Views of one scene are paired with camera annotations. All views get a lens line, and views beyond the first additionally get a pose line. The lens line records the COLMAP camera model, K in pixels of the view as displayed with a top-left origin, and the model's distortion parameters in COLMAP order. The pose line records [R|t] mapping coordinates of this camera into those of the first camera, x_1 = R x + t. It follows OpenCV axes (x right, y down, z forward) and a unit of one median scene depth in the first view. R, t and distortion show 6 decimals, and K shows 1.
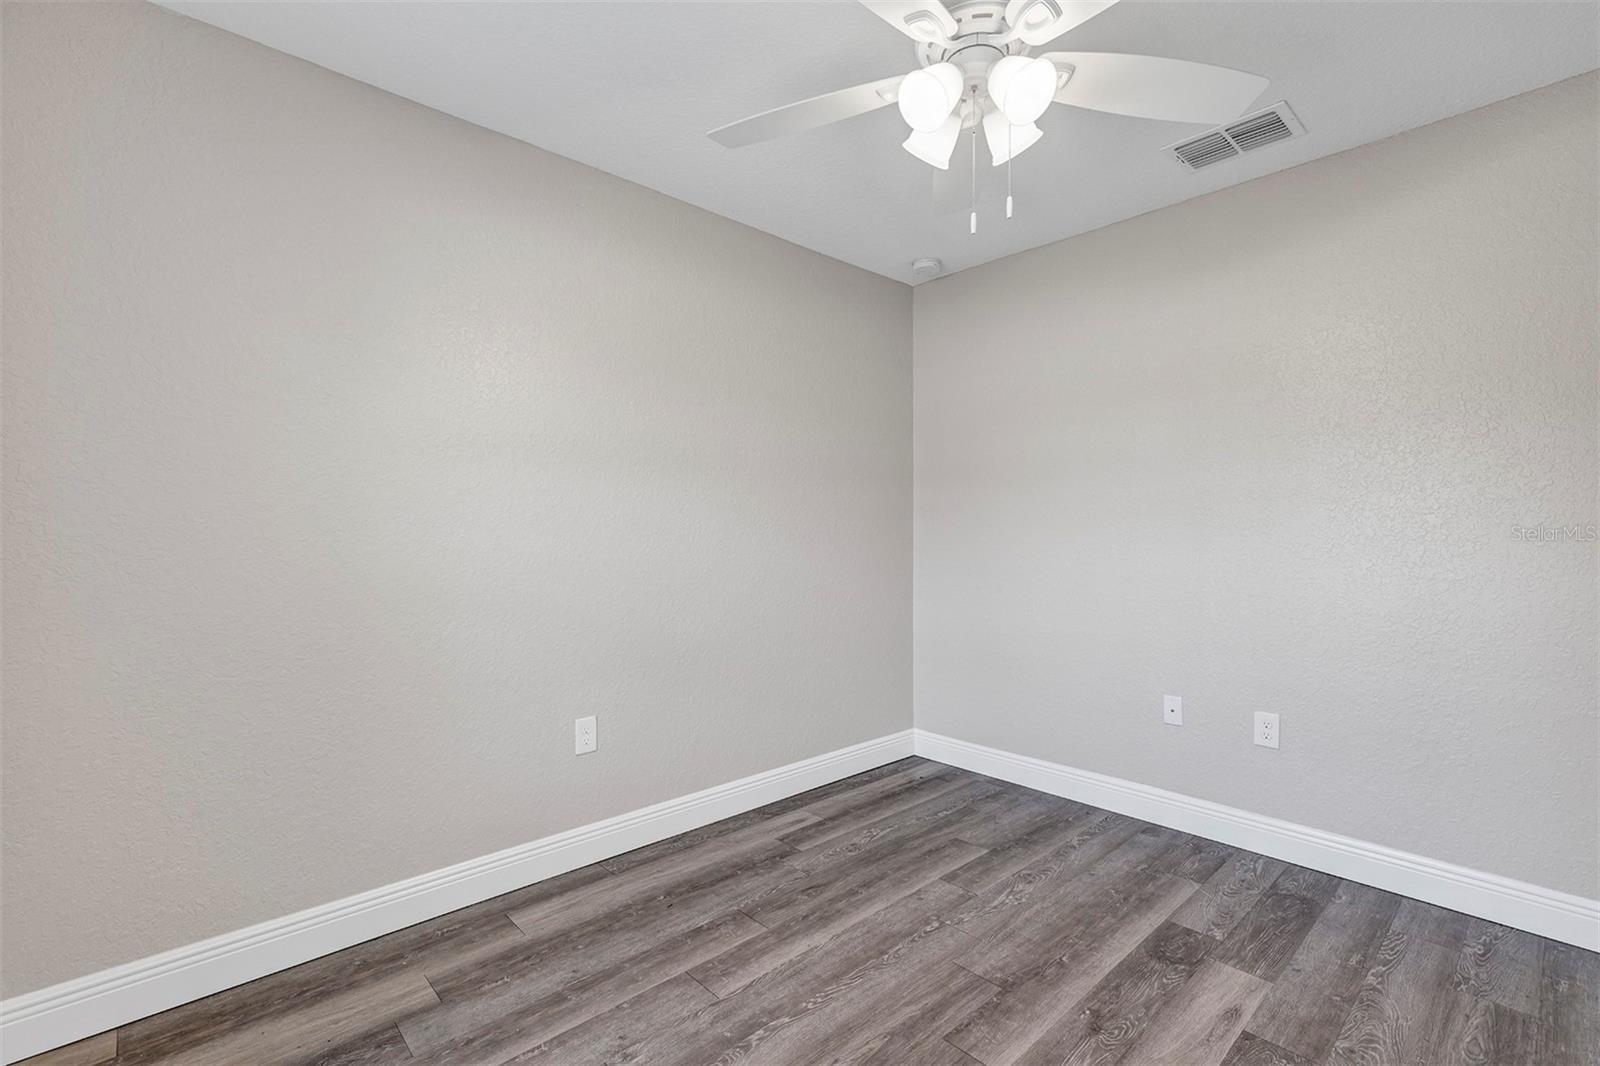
lens RADIAL K [[717.7, 0, 796.6], [0, 717.7, 535.0], [0, 0, 1]] dist [0.006978, -0.000058]
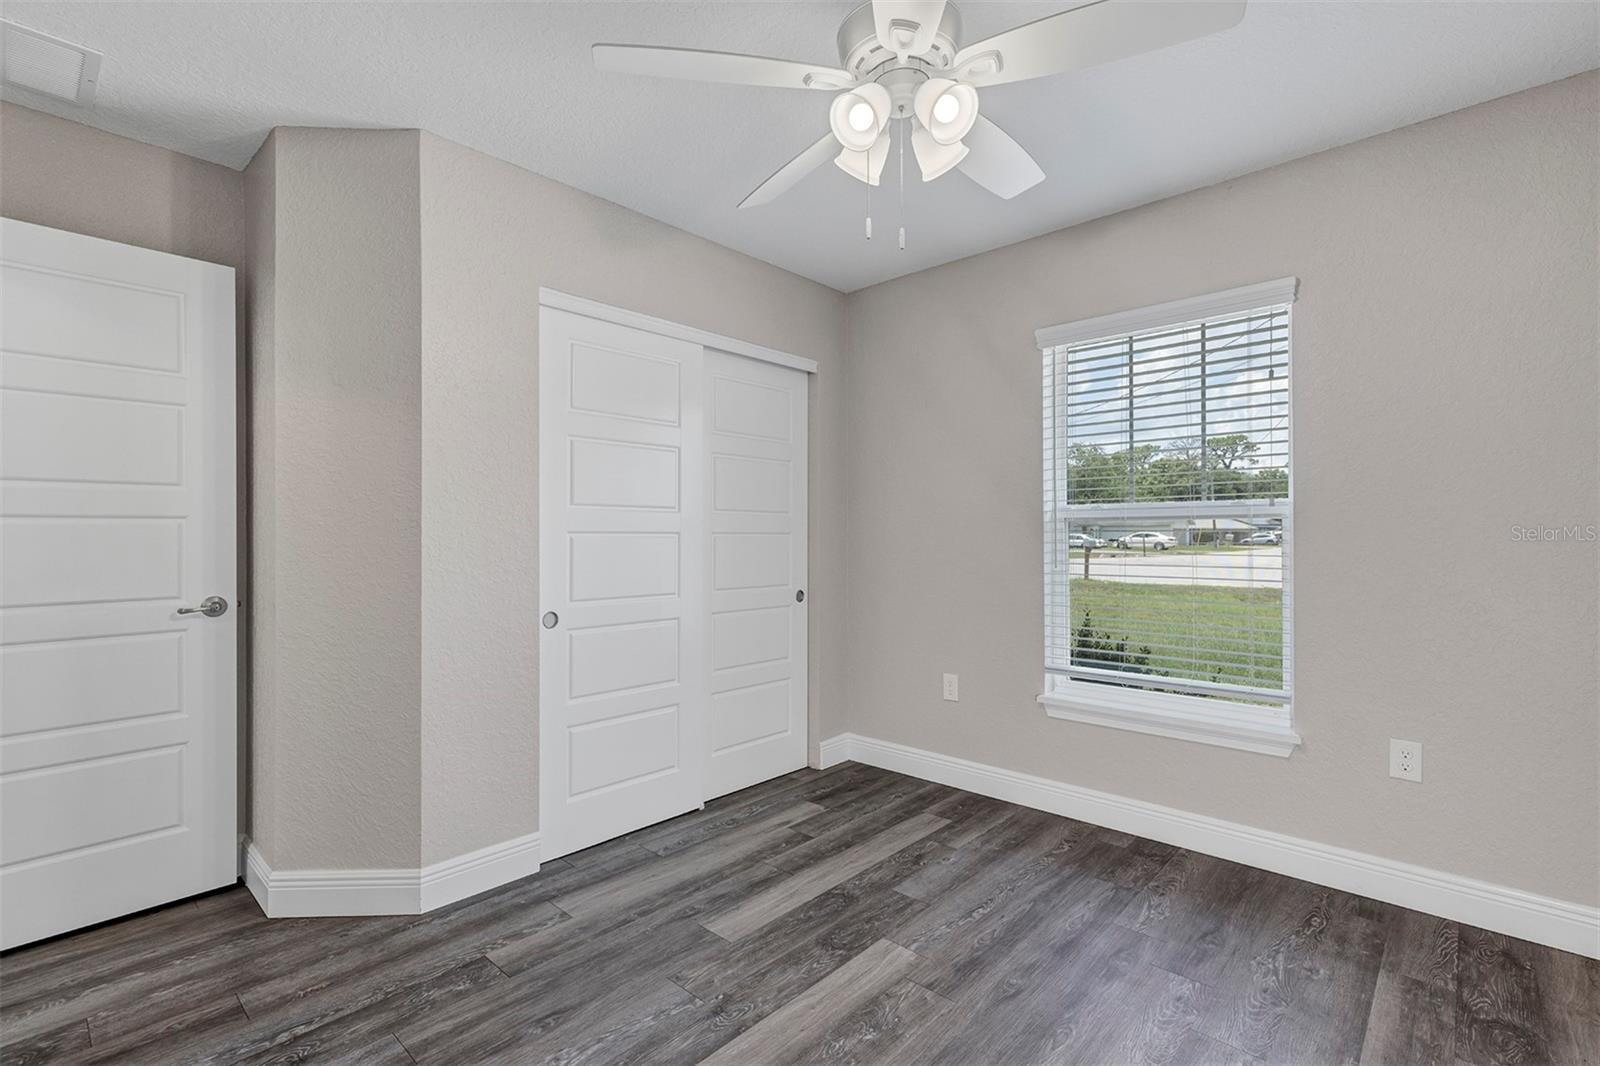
lens RADIAL K [[717.7, 0, 796.6], [0, 717.7, 535.0], [0, 0, 1]] dist [0.006978, -0.000058]
pose [[-0.996897, 0.000541, -0.078719, 0.329397], [0.000446, 0.999999, 0.001227, -0.008786], [0.078720, 0.001188, -0.996896, 1.372781]]
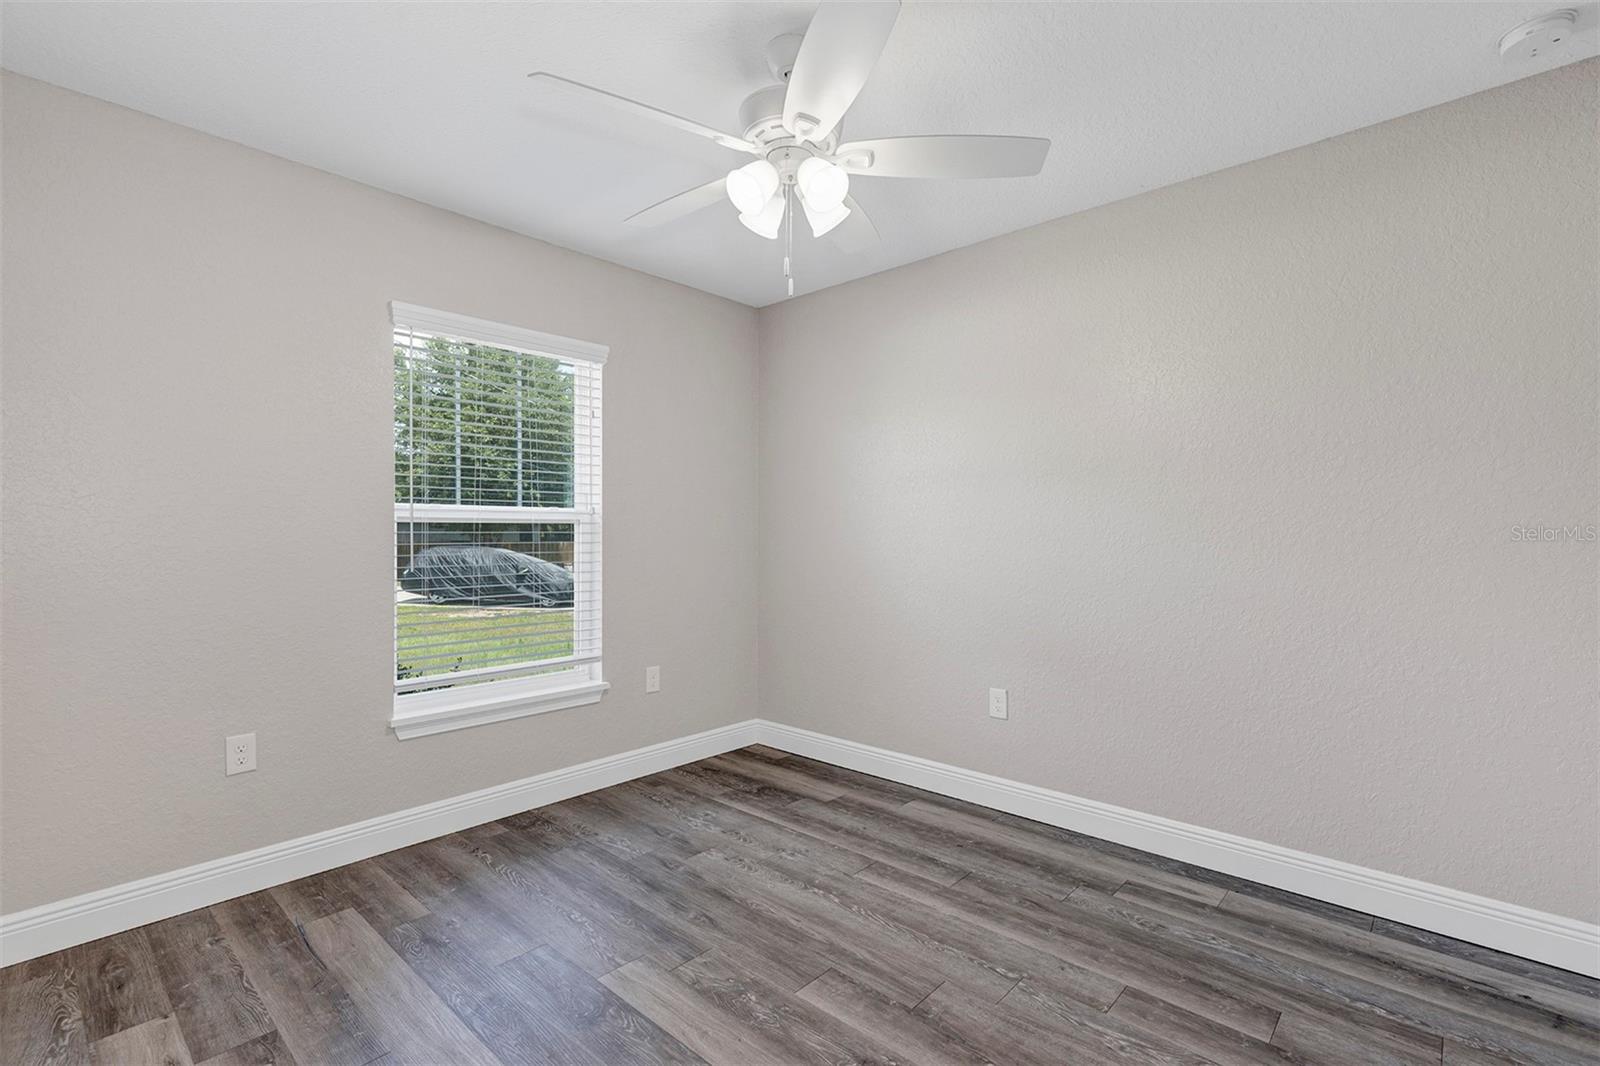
lens RADIAL K [[727.4, 0, 792.5], [0, 727.4, 530.2], [0, 0, 1]] dist [0.007955, 0.000392]
pose [[0.072923, -0.008993, -0.997297, 1.020740], [-0.001705, 0.999957, -0.009141, -0.005249], [0.997336, 0.002367, 0.072905, 0.618733]]
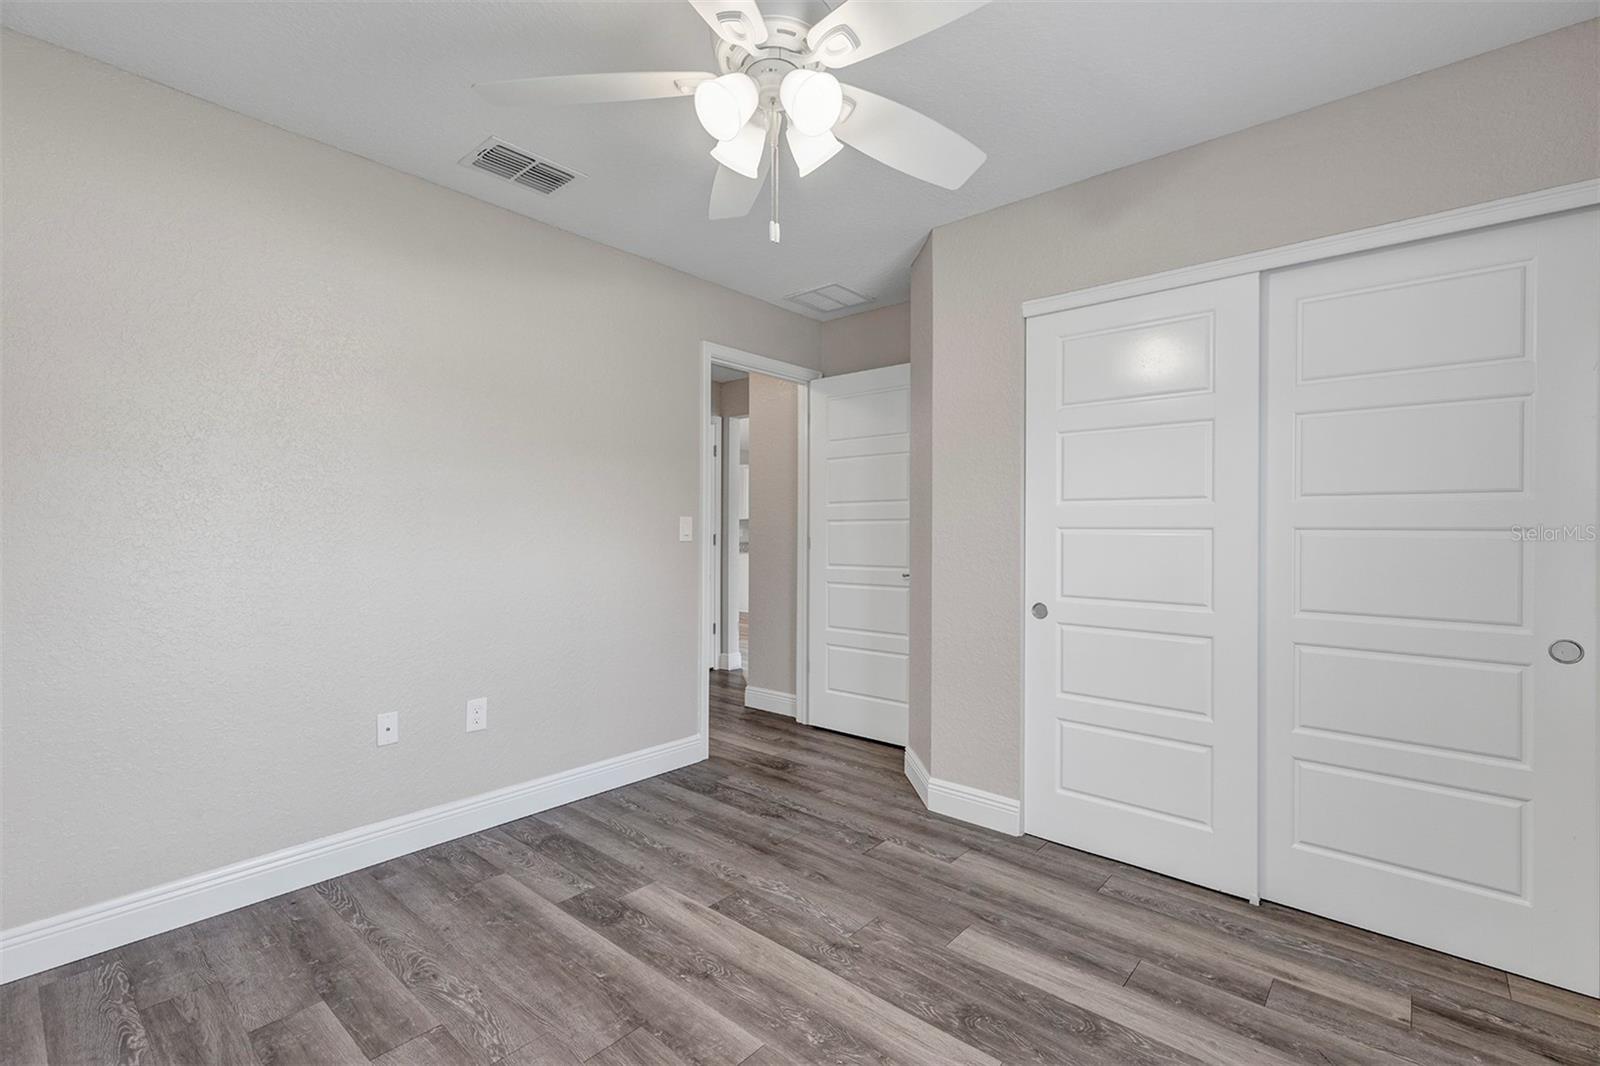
lens RADIAL K [[709.8, 0, 806.6], [0, 709.8, 532.7], [0, 0, 1]] dist [0.002345, 0.000653]
pose [[-0.119887, -0.001905, 0.992786, -0.521411], [-0.002207, 0.999996, 0.001652, -0.004569], [-0.992785, -0.001993, -0.119890, 0.727467]]
